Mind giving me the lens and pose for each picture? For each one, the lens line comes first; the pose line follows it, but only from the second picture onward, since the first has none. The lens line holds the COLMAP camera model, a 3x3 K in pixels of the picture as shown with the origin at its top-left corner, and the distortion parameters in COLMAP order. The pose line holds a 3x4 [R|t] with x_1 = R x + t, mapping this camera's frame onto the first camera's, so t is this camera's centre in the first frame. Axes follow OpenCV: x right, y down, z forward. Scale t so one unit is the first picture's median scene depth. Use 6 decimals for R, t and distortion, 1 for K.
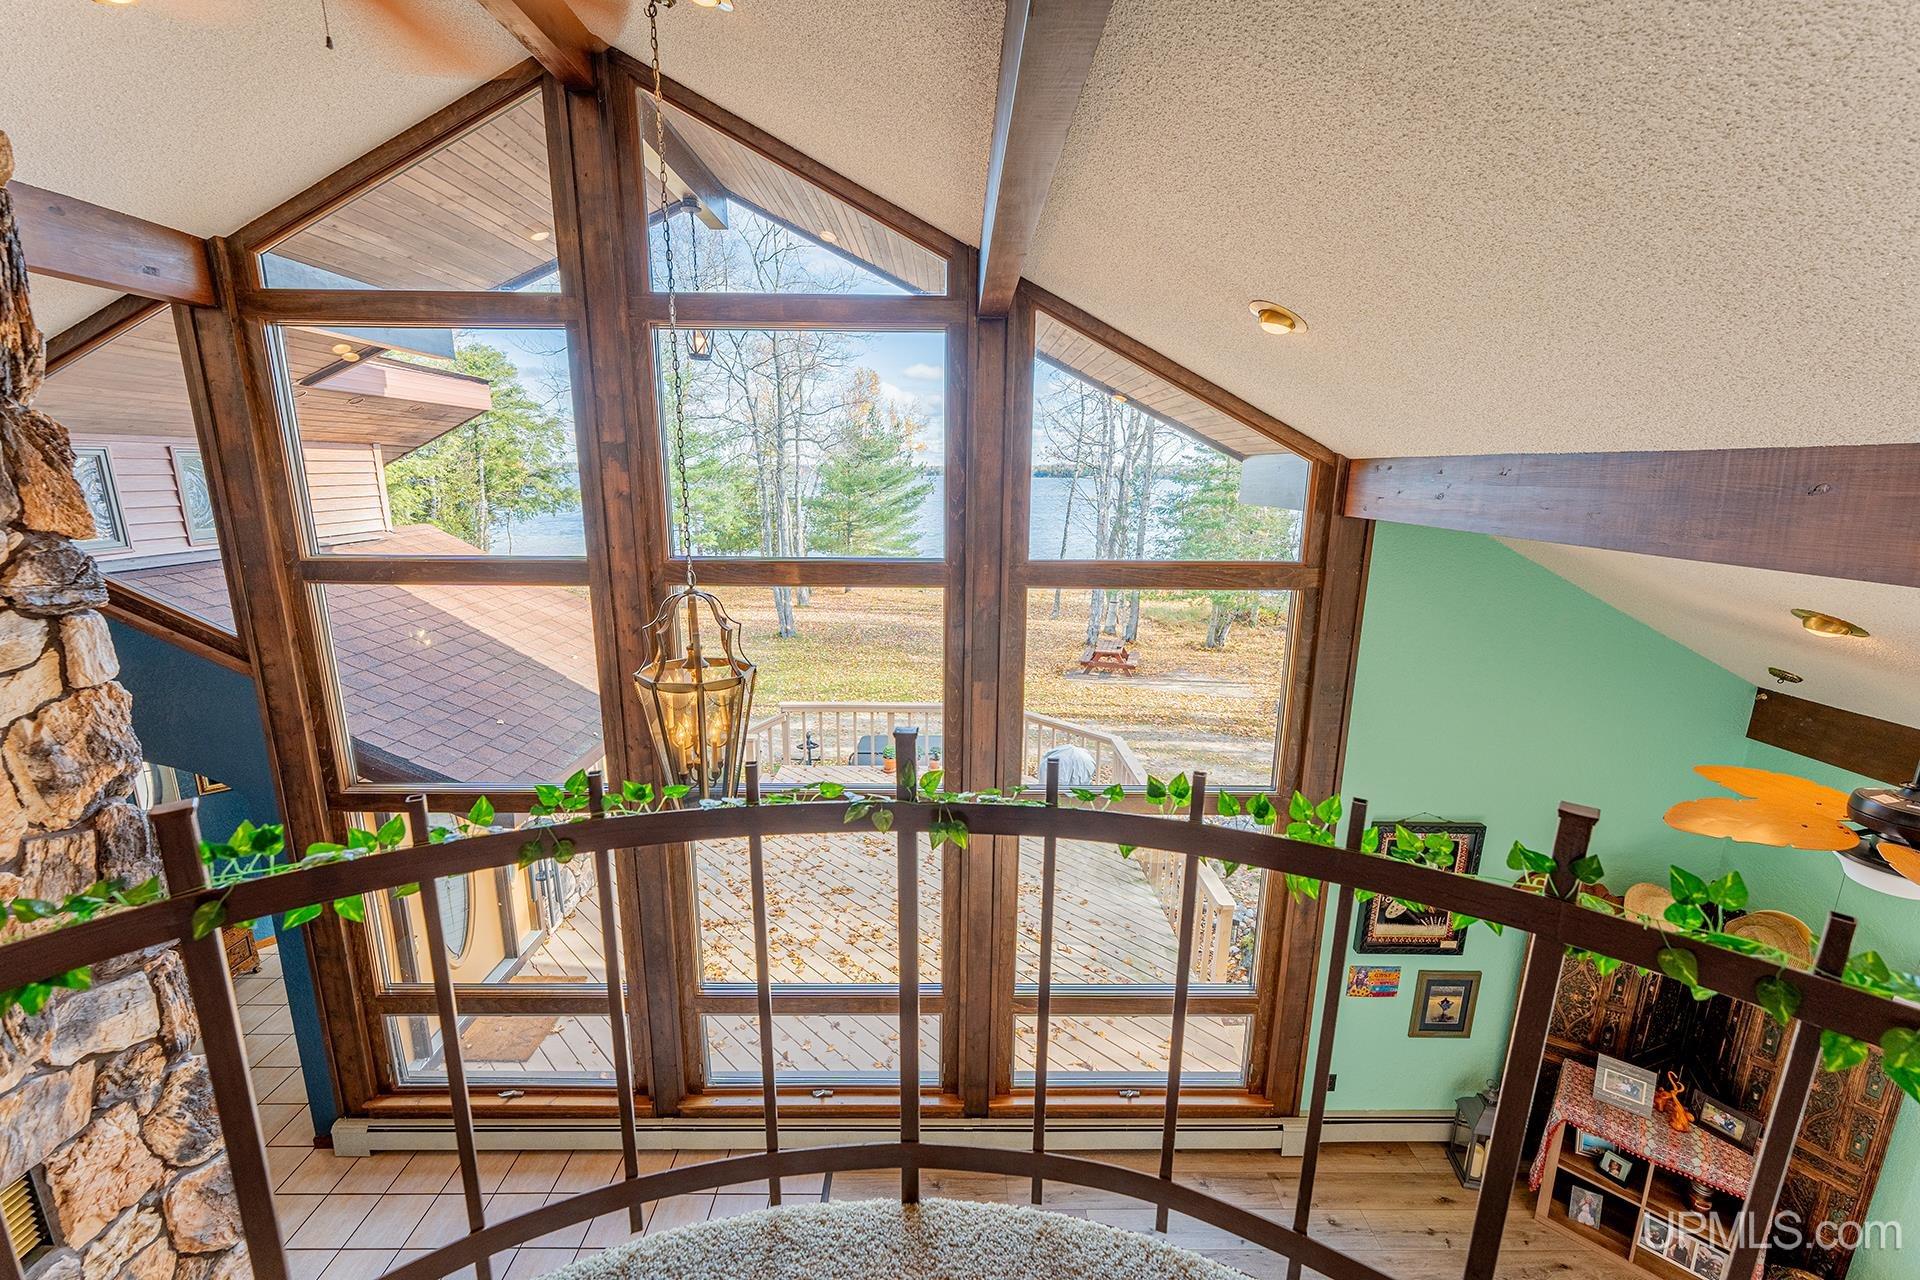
lens RADIAL K [[767.3, 0, 951.6], [0, 767.3, 643.3], [0, 0, 1]] dist [0.001660, -0.000174]
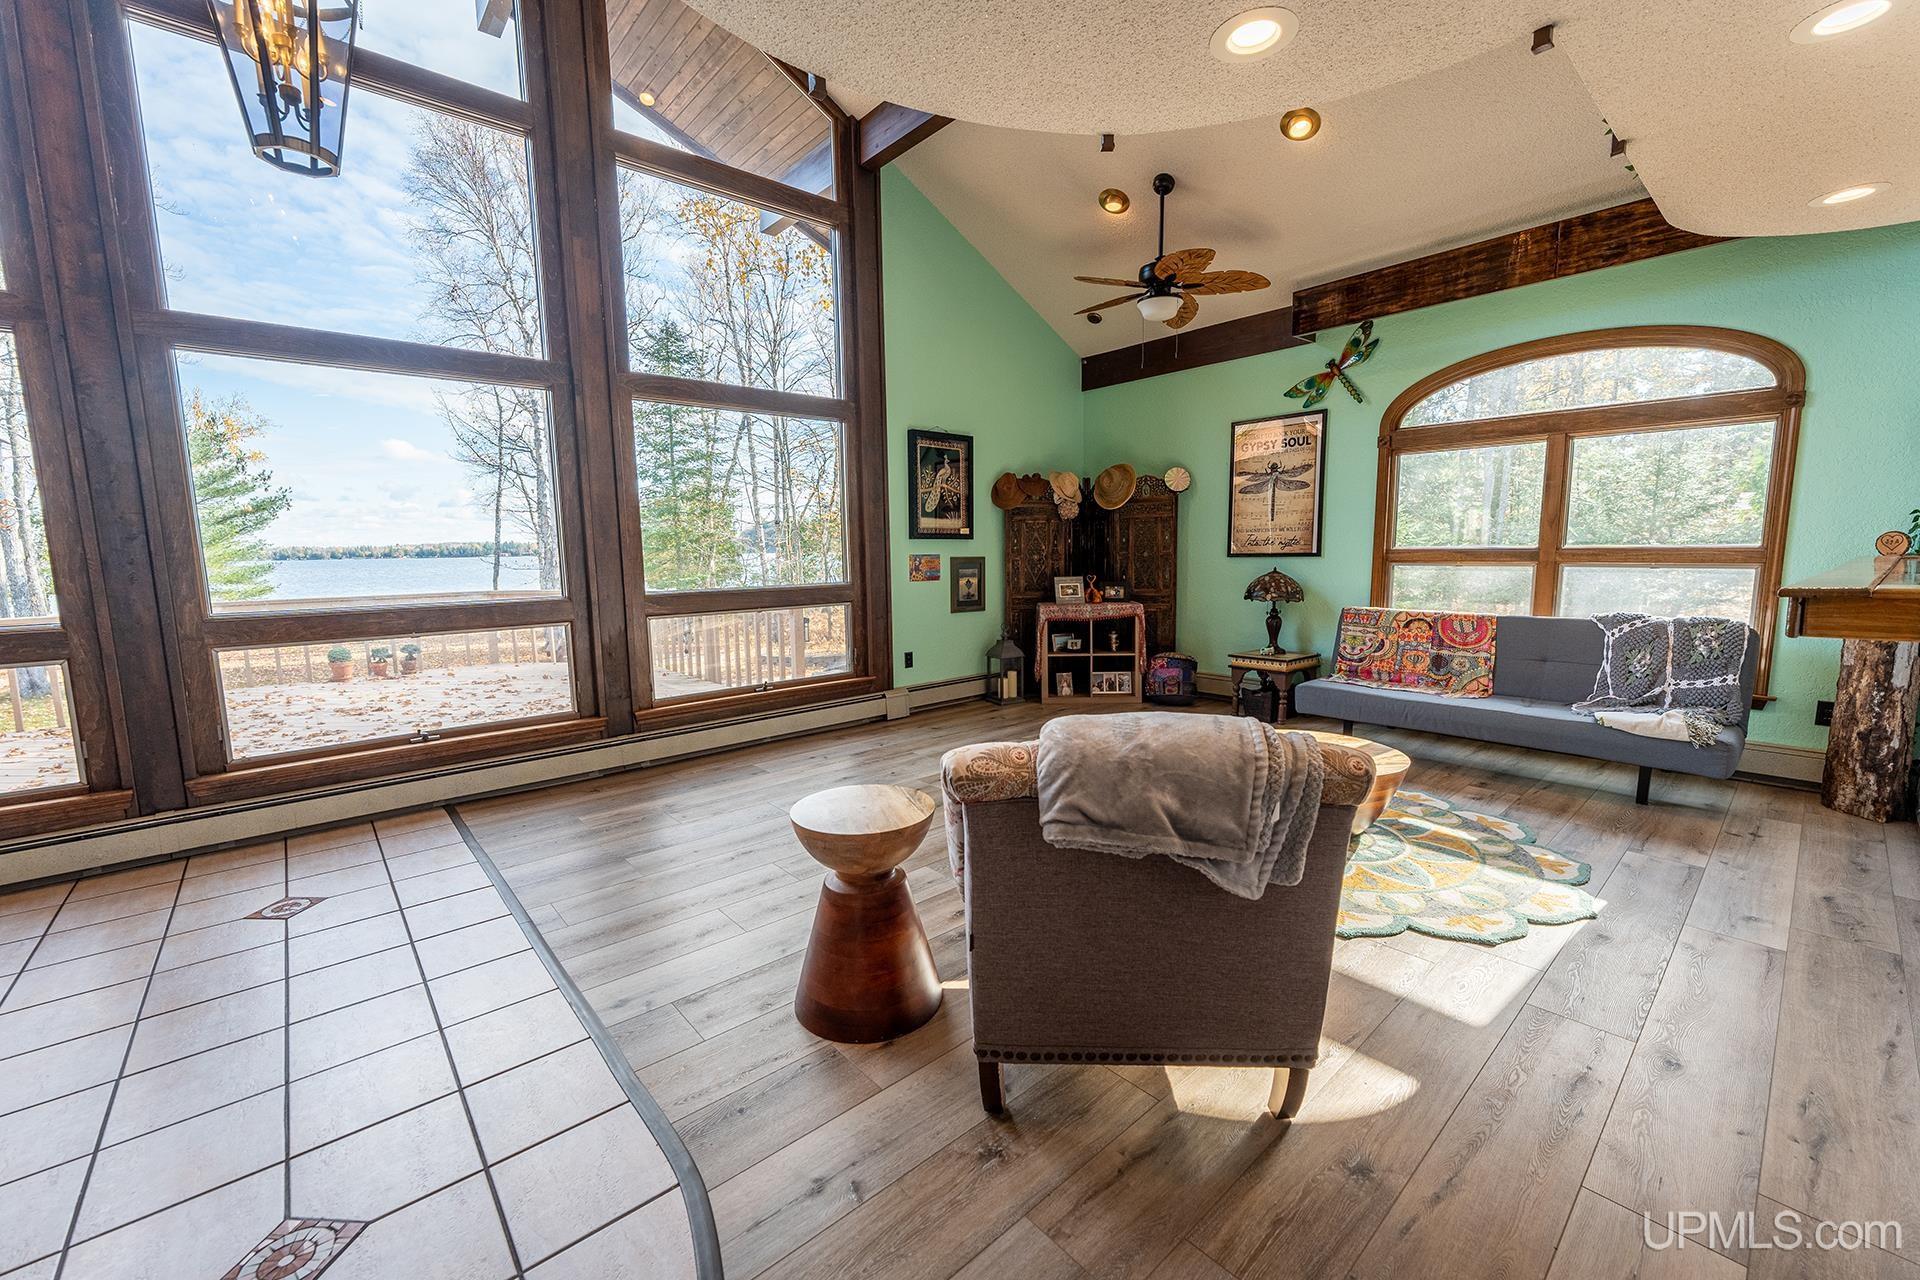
lens RADIAL K [[767.3, 0, 957.3], [0, 767.3, 644.9], [0, 0, 1]] dist [0.001660, -0.000174]
pose [[0.756404, -0.106004, 0.645458, -0.304011], [0.163297, 0.986139, -0.029412, 0.709209], [-0.633393, 0.127648, 0.763229, -0.015220]]
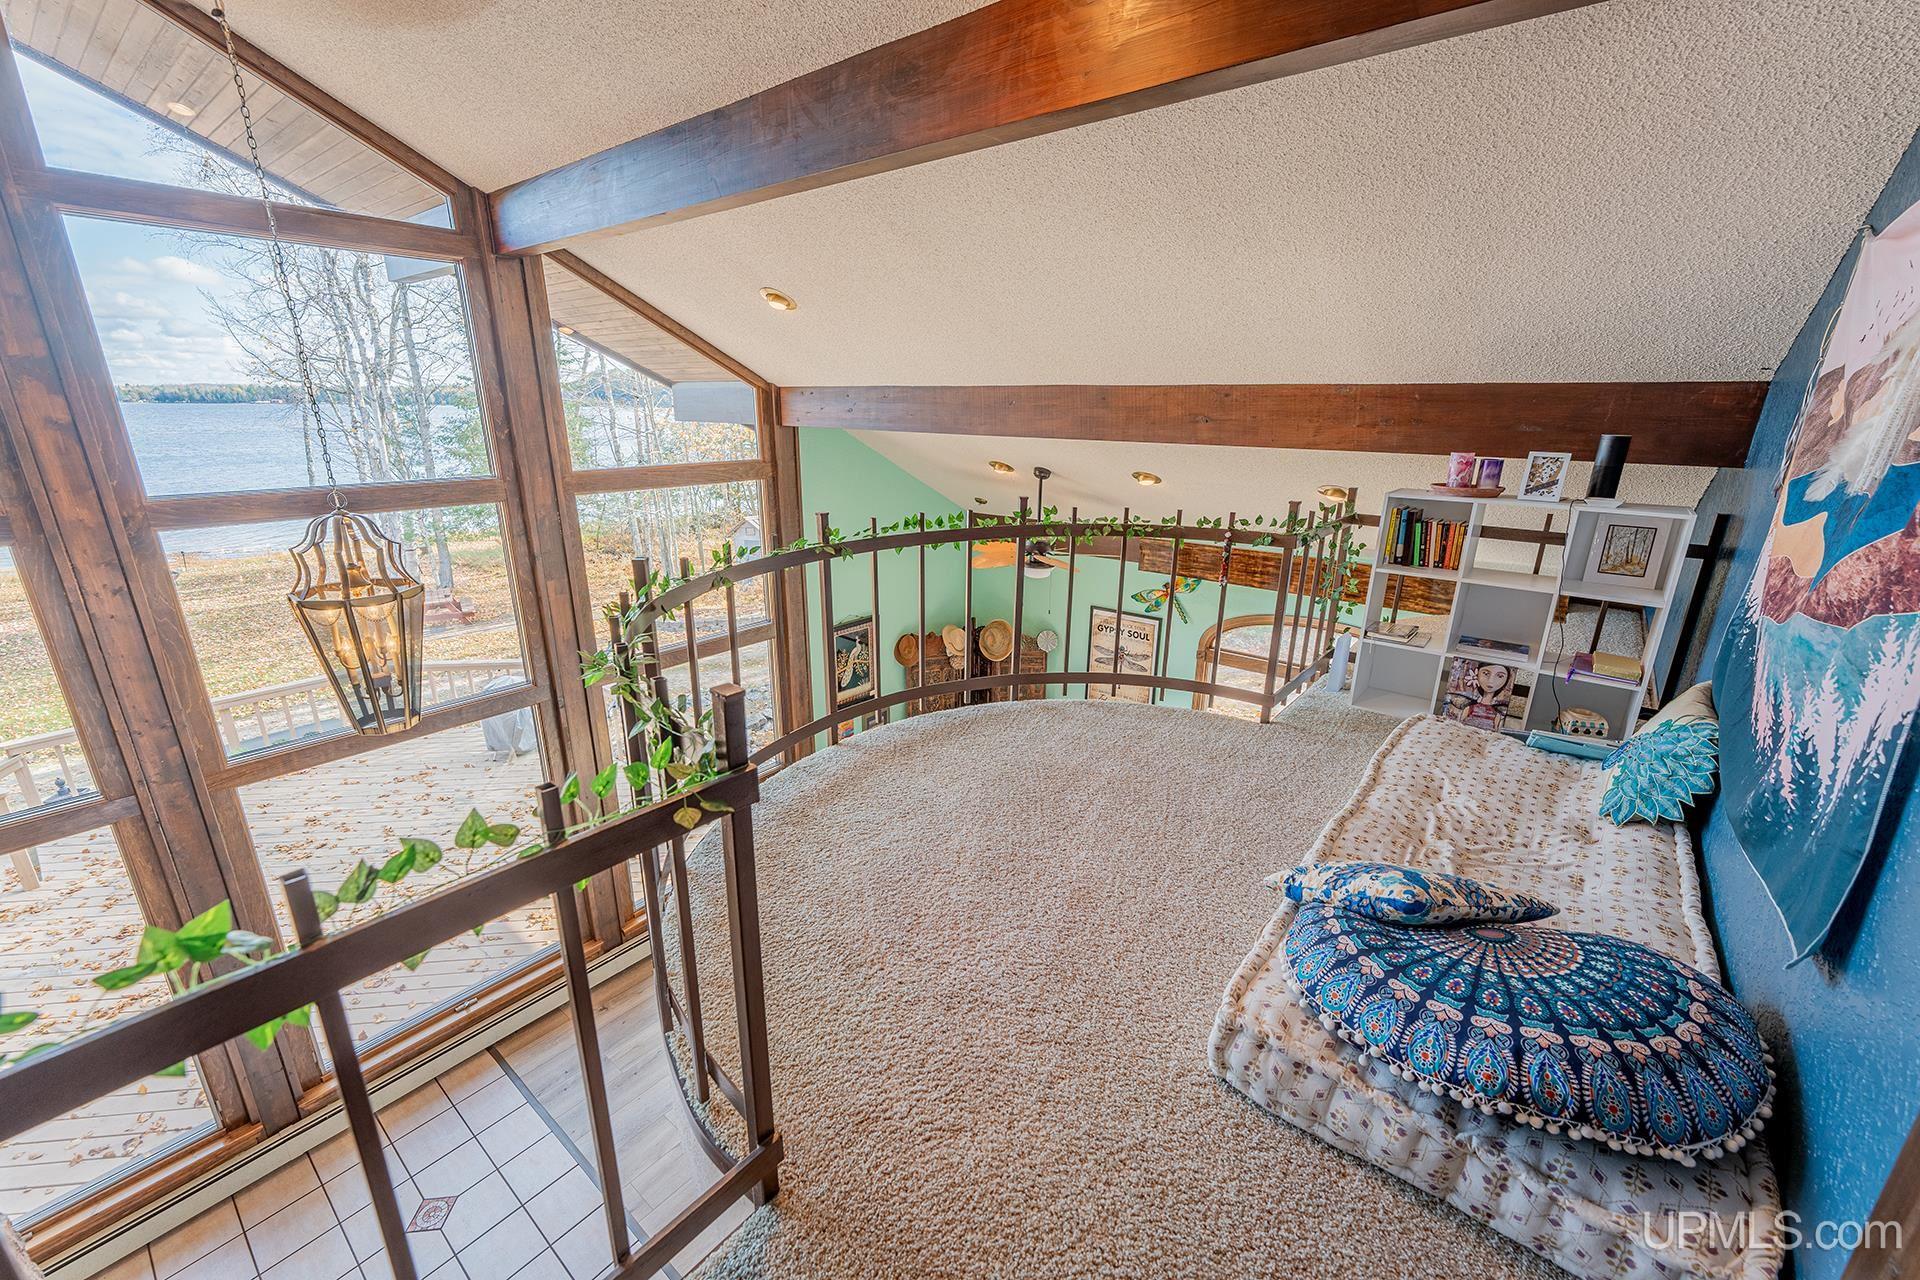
lens RADIAL K [[767.3, 0, 957.6], [0, 767.3, 641.3], [0, 0, 1]] dist [0.001660, -0.000174]
pose [[0.636143, -0.235364, 0.734796, -0.463548], [0.167932, 0.971743, 0.165876, 0.051781], [-0.753074, 0.017875, 0.657693, -0.234773]]
